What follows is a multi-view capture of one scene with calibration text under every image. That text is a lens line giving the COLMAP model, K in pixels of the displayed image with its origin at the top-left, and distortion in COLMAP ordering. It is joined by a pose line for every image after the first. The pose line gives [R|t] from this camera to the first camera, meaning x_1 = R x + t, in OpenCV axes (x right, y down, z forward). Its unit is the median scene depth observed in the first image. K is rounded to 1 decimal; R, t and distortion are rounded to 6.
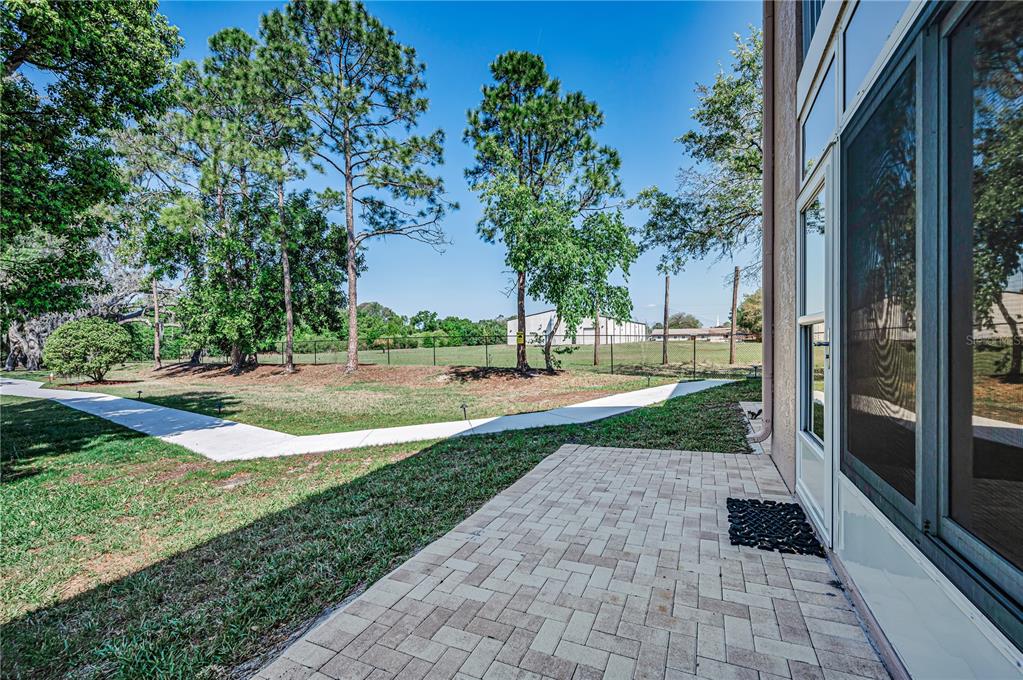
lens RADIAL K [[414.1, 0, 528.6], [0, 414.1, 356.5], [0, 0, 1]] dist [0.006421, -0.001113]
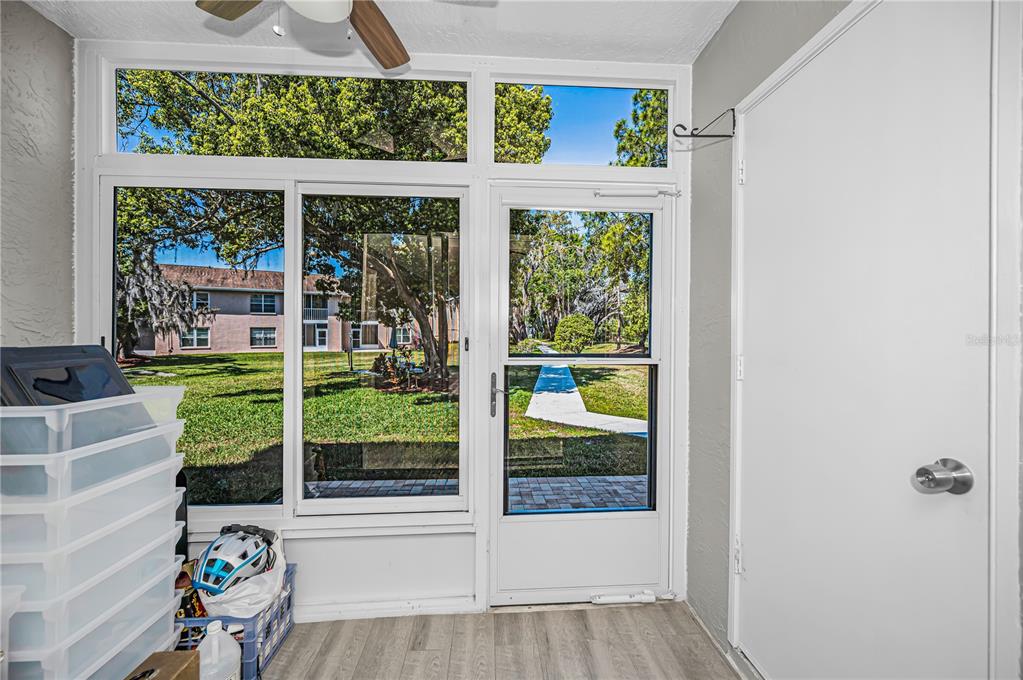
lens RADIAL K [[414.1, 0, 507.4], [0, 414.1, 336.9], [0, 0, 1]] dist [0.006421, -0.001113]
pose [[0.473670, 0.035605, -0.879982, 0.223312], [-0.048700, 0.998713, 0.014195, -0.022818], [0.879355, 0.036131, 0.474794, 0.079857]]
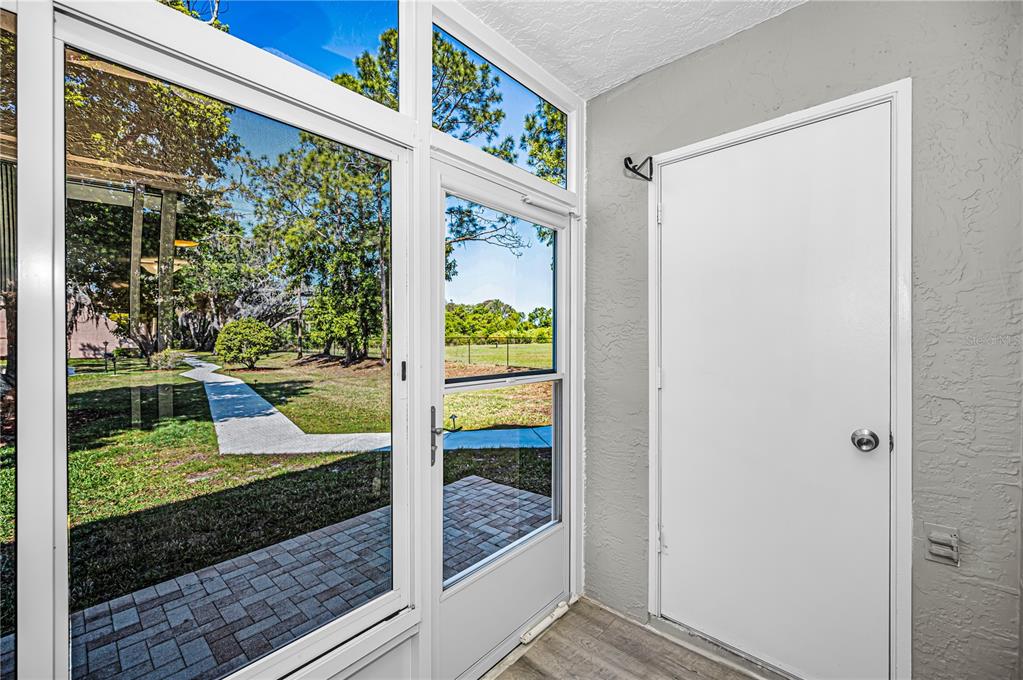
lens RADIAL K [[414.1, 0, 523.5], [0, 414.1, 342.3], [0, 0, 1]] dist [0.006421, -0.001113]
pose [[0.957054, 0.023083, -0.288990, 0.154638], [-0.030548, 0.999305, -0.021346, -0.023225], [0.288296, 0.029257, 0.957094, 0.049888]]
